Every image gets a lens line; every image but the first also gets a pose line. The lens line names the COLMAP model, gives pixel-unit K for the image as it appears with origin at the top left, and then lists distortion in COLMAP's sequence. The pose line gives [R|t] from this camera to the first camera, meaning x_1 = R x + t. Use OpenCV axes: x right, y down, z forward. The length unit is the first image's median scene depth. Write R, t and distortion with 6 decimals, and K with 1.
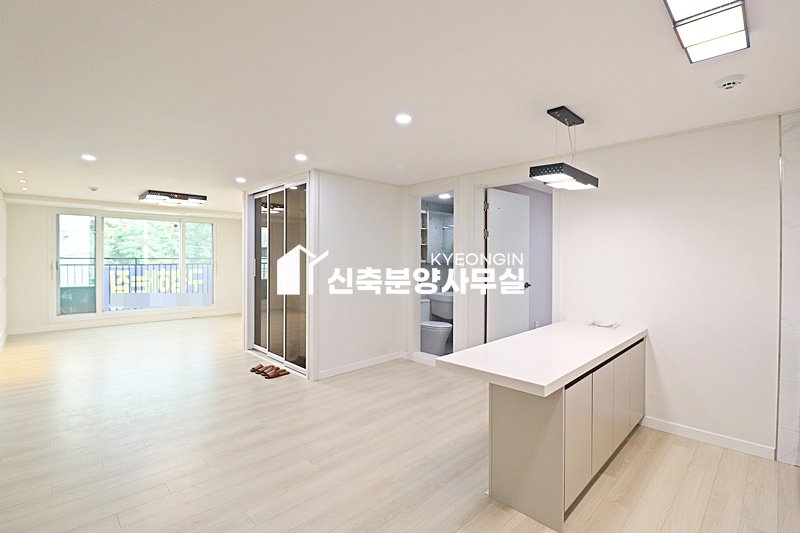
lens RADIAL K [[371.0, 0, 400.0], [0, 371.0, 266.5], [0, 0, 1]] dist [-0.029179, -0.000086]
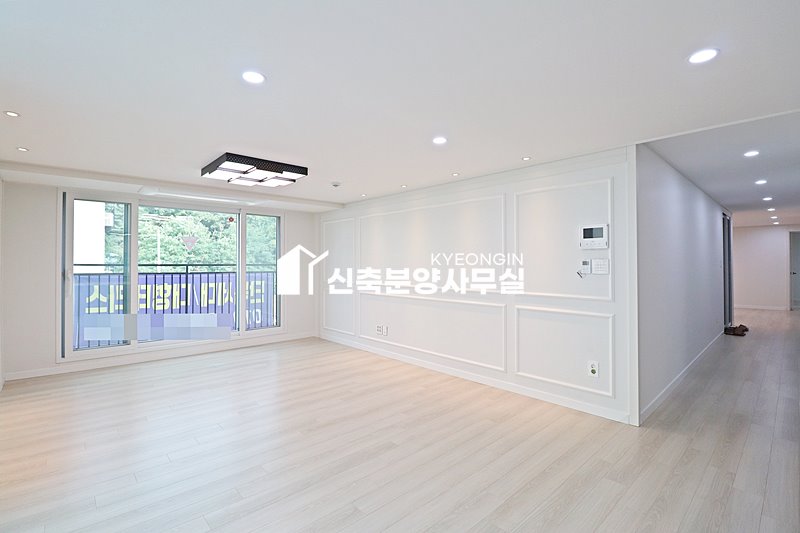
lens RADIAL K [[371.0, 0, 398.3], [0, 371.0, 260.2], [0, 0, 1]] dist [-0.001127, -0.009038]
pose [[0.999532, -0.003616, -0.030375, -0.277694], [0.002587, 0.999424, -0.033839, -0.005231], [0.030480, 0.033745, 0.998966, 0.284452]]
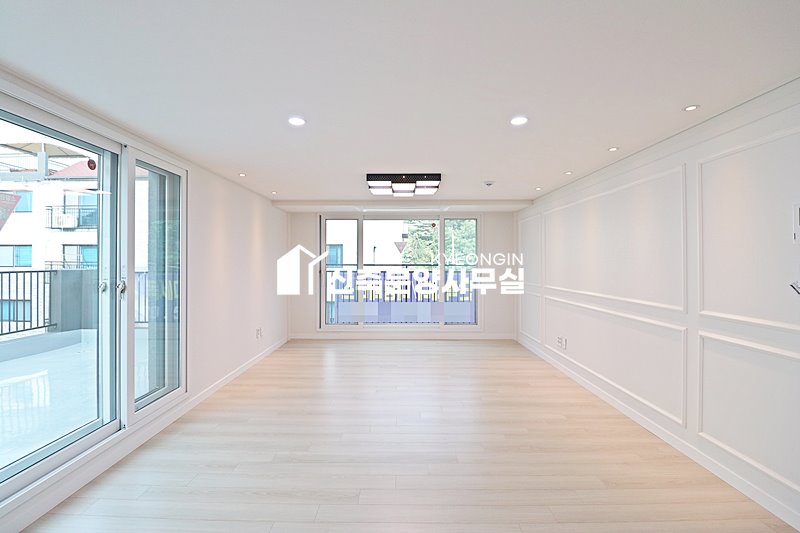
lens RADIAL K [[371.0, 0, 398.3], [0, 371.0, 260.2], [0, 0, 1]] dist [-0.001127, -0.009038]
pose [[0.707890, -0.007194, -0.706286, -0.080458], [-0.014878, 0.999574, -0.025093, -0.011777], [0.706166, 0.028271, 0.707482, 0.372800]]
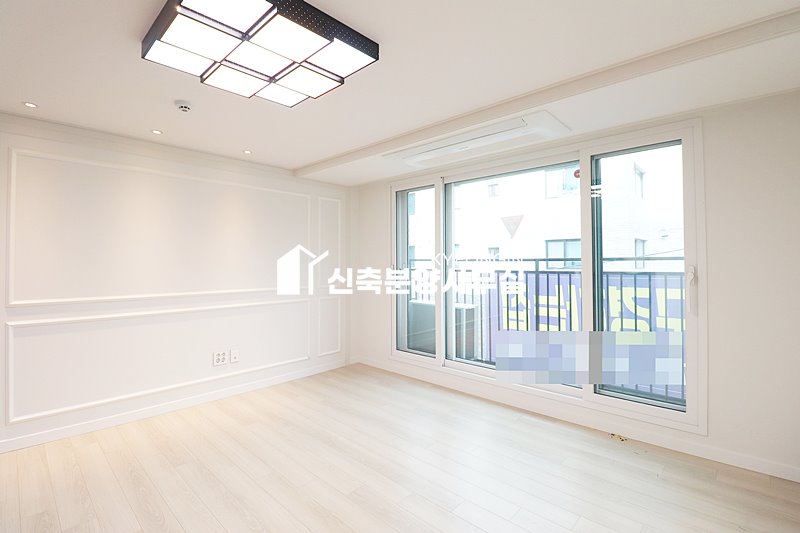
lens RADIAL K [[373.6, 0, 393.4], [0, 373.6, 255.7], [0, 0, 1]] dist [-0.012487, -0.000630]
pose [[0.028743, -0.023267, -0.999316, -0.244886], [-0.020060, 0.999514, -0.023848, -0.012327], [0.999386, 0.020732, 0.028262, 0.874562]]
